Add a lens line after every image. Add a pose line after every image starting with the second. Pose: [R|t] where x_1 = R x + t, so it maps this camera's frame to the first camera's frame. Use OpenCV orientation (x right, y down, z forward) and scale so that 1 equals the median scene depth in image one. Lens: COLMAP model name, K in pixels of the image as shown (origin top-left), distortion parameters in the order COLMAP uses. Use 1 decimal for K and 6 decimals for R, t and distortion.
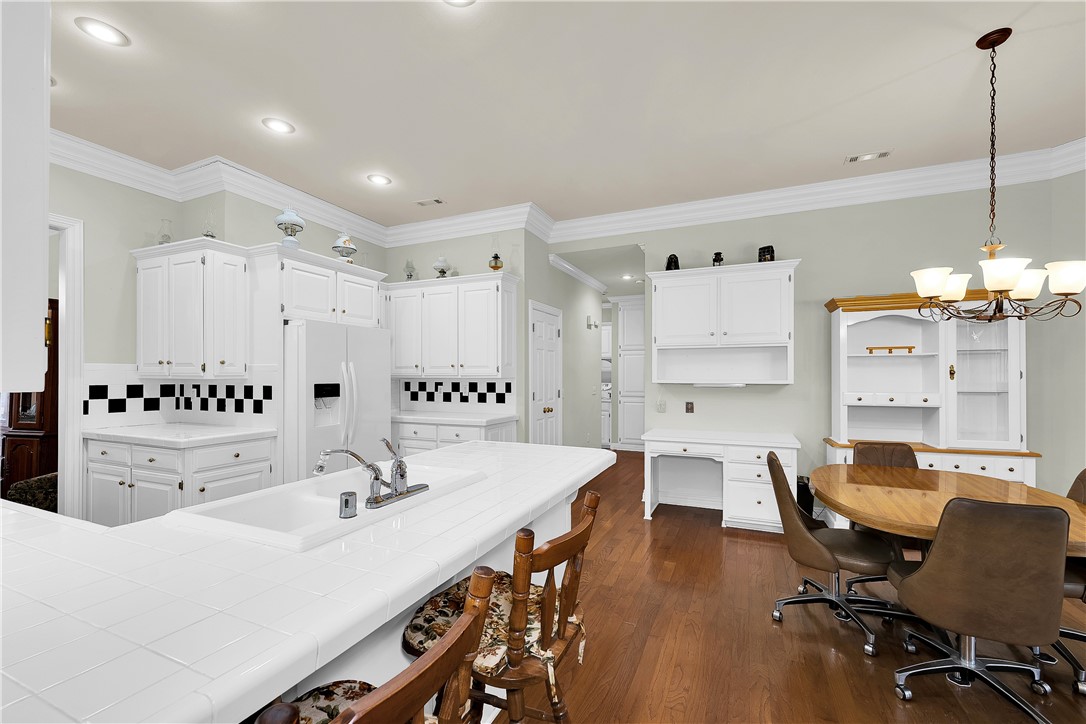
lens RADIAL K [[443.3, 0, 542.2], [0, 443.3, 368.3], [0, 0, 1]] dist [0.007539, -0.000016]
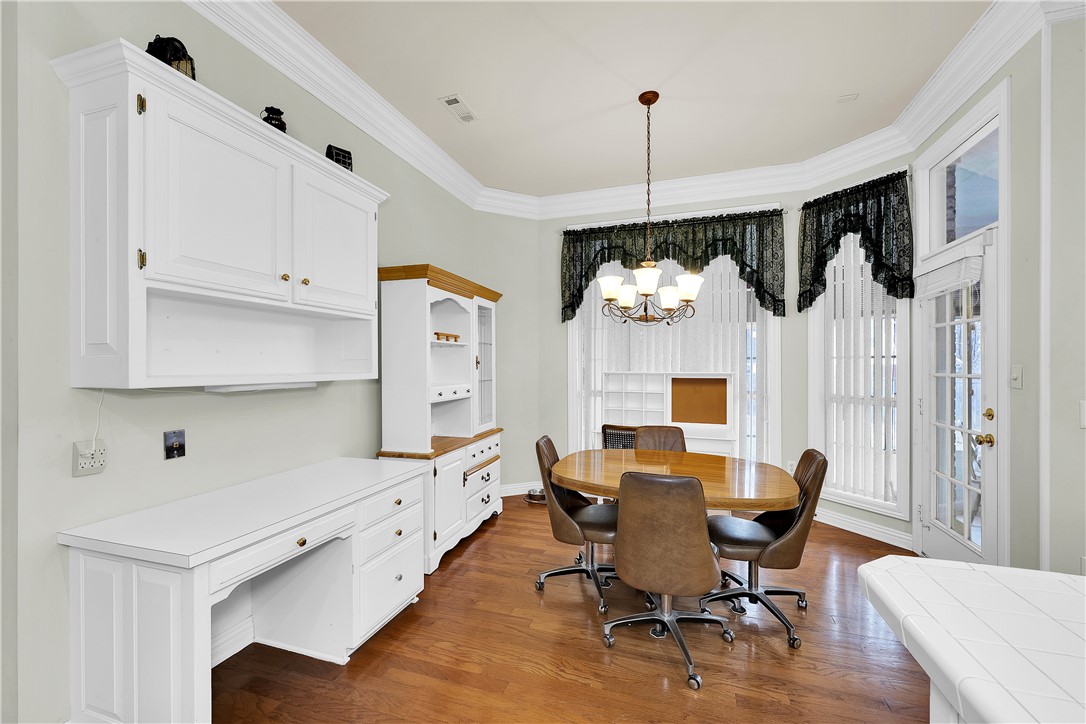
lens RADIAL K [[443.3, 0, 542.2], [0, 443.3, 368.3], [0, 0, 1]] dist [0.007539, -0.000016]
pose [[-0.094432, -0.005048, 0.995519, -0.115323], [-0.014169, 0.999893, 0.003727, 0.013904], [-0.995430, -0.013754, -0.094493, 0.784868]]
